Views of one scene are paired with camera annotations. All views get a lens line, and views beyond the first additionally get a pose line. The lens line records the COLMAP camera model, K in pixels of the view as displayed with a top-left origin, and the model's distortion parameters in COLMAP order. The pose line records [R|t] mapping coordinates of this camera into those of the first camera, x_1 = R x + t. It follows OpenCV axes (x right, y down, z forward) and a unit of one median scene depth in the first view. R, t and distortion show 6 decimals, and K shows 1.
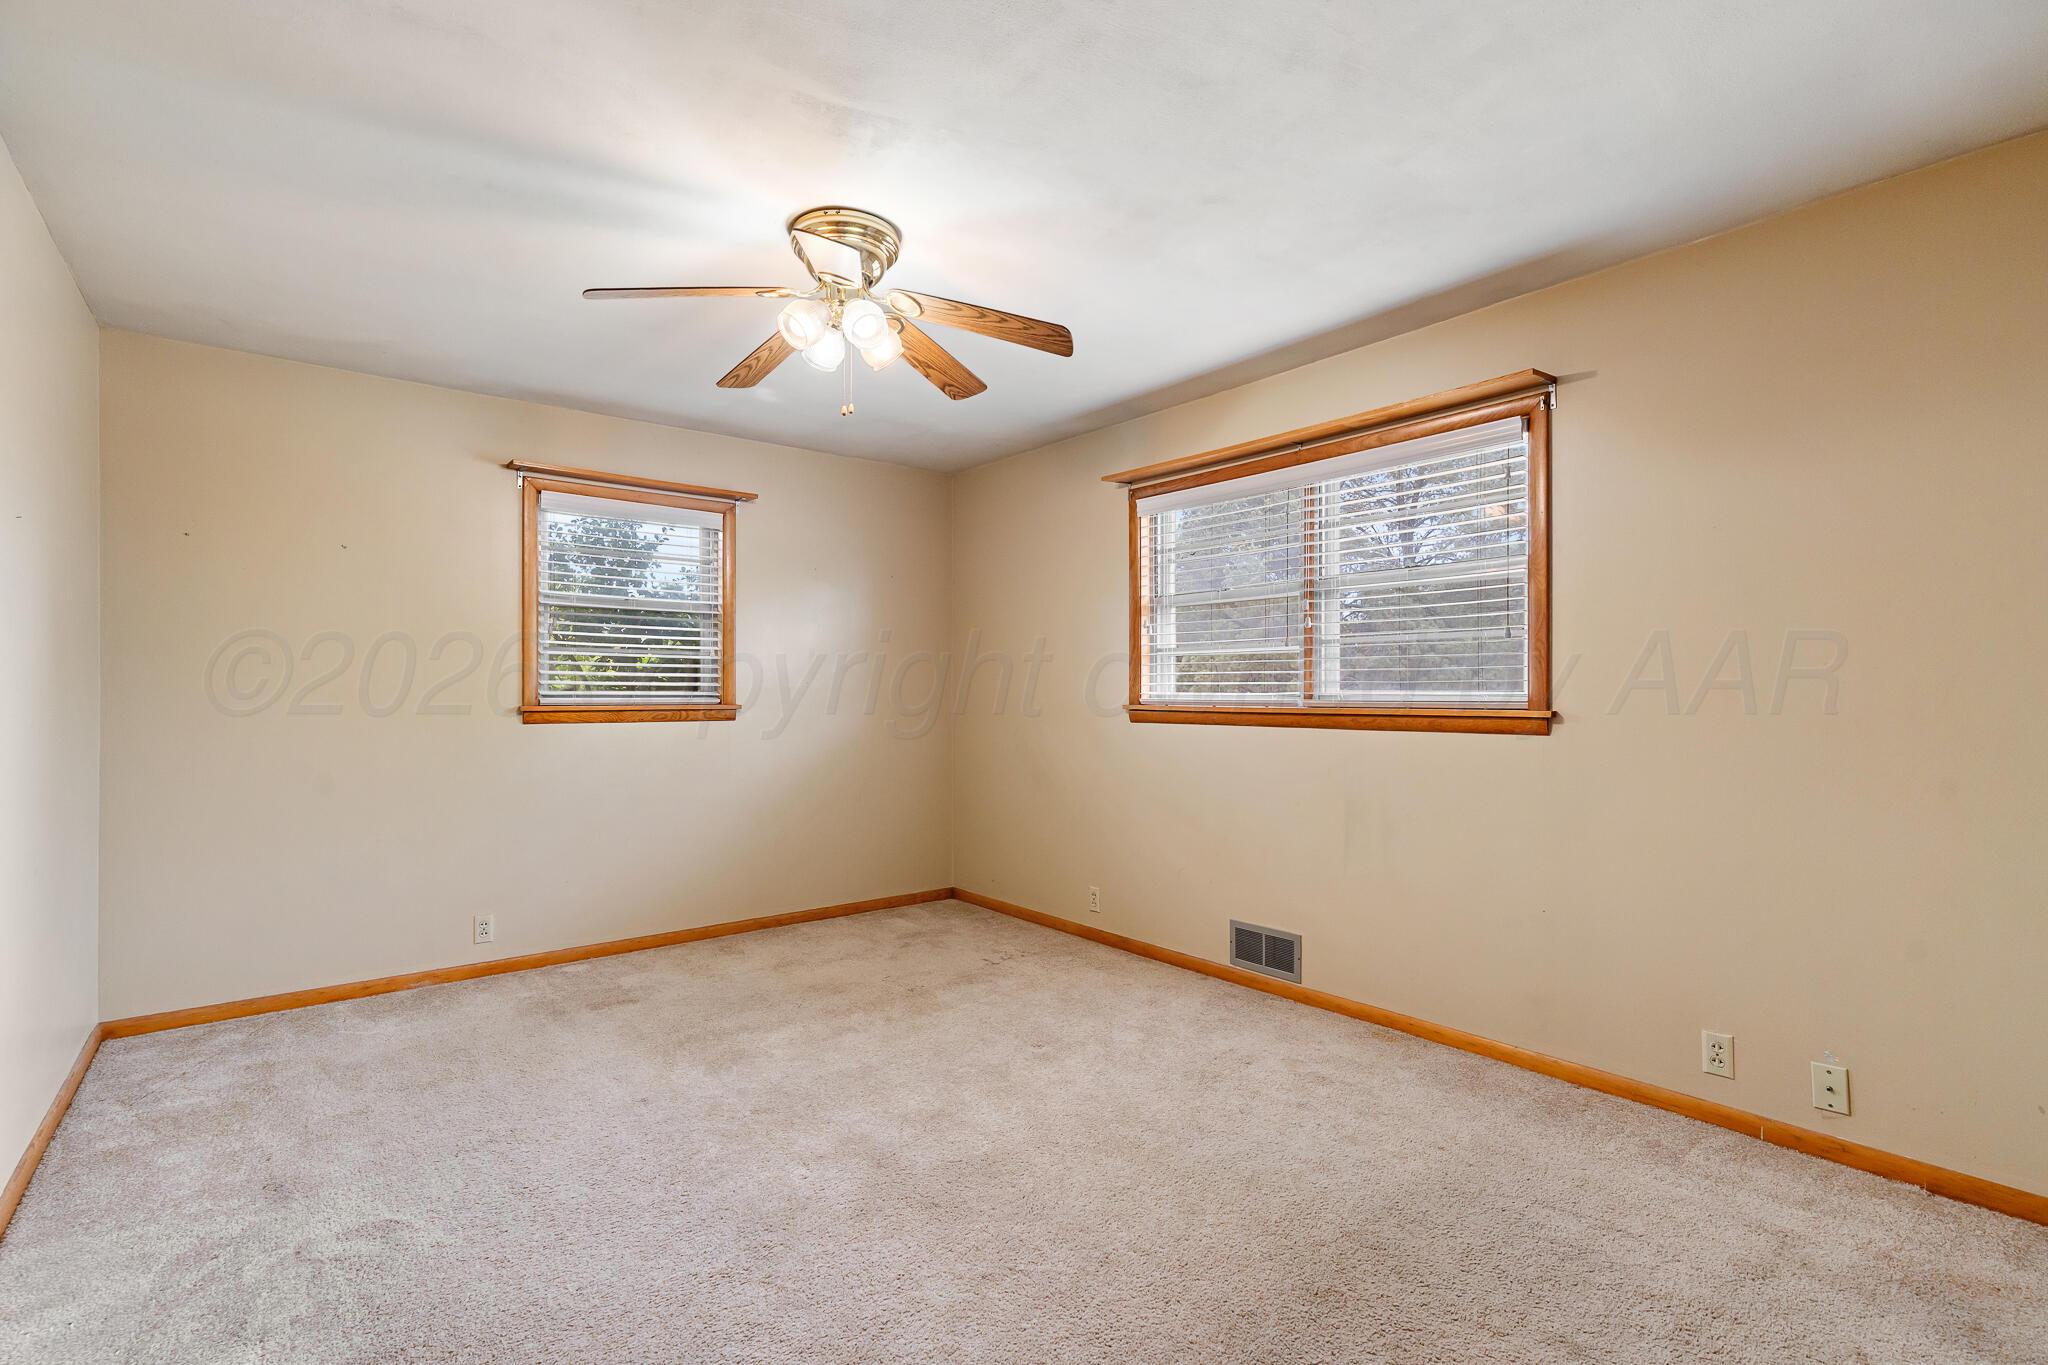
lens RADIAL K [[933.0, 0, 1026.1], [0, 933.0, 667.4], [0, 0, 1]] dist [-0.003007, 0.000260]
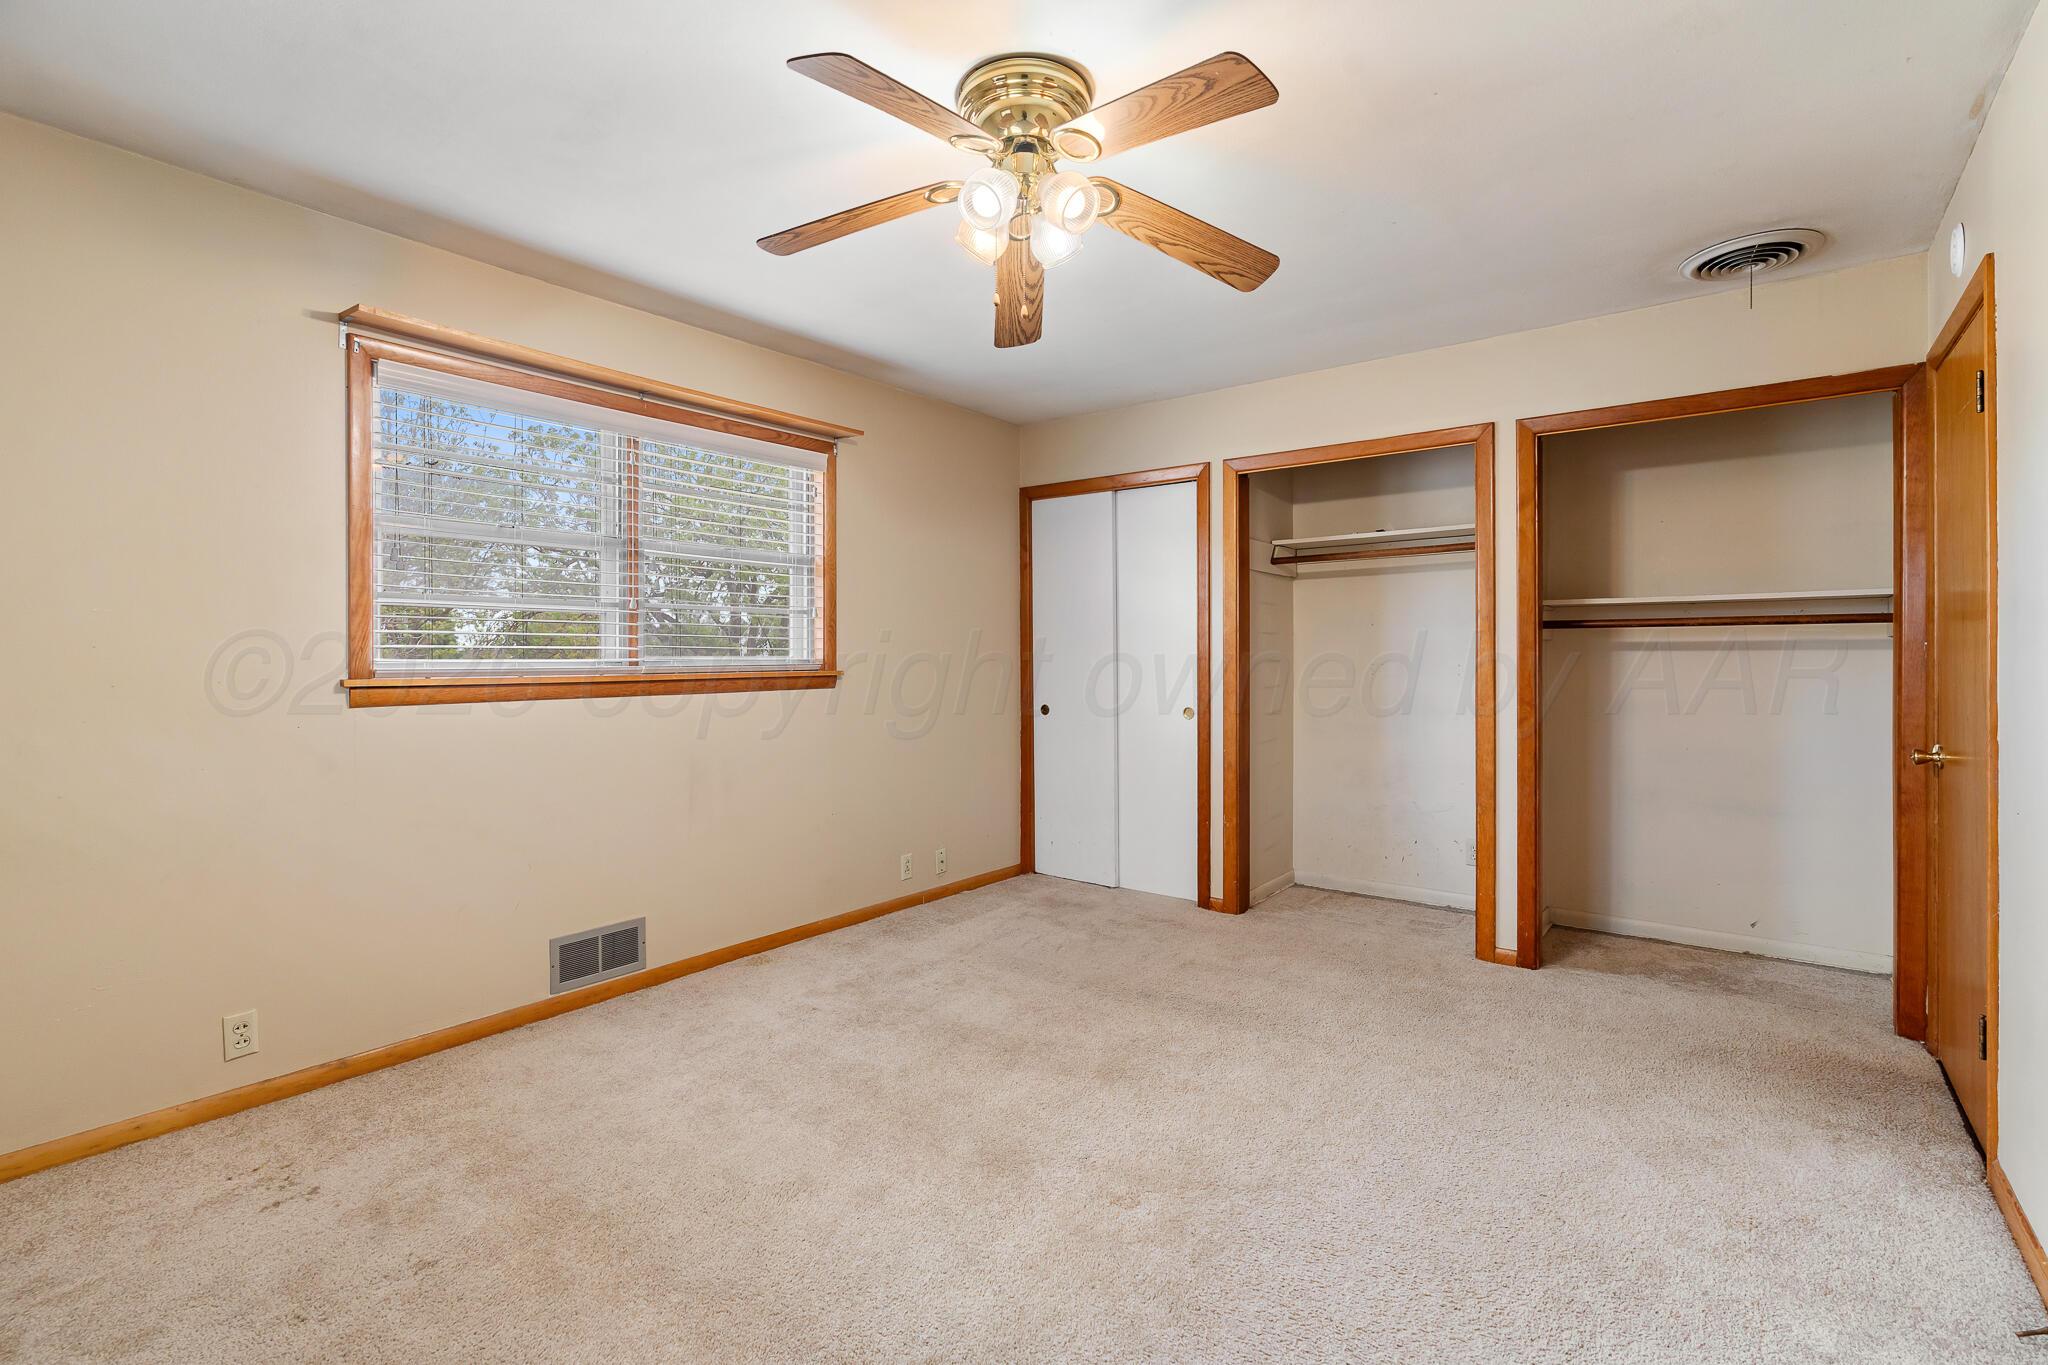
lens RADIAL K [[933.0, 0, 1026.1], [0, 933.0, 667.4], [0, 0, 1]] dist [-0.003007, 0.000260]
pose [[-0.223837, -0.013988, 0.974526, -0.685446], [-0.024713, 0.999657, 0.008672, 0.017937], [-0.974313, -0.022142, -0.224106, 0.820004]]
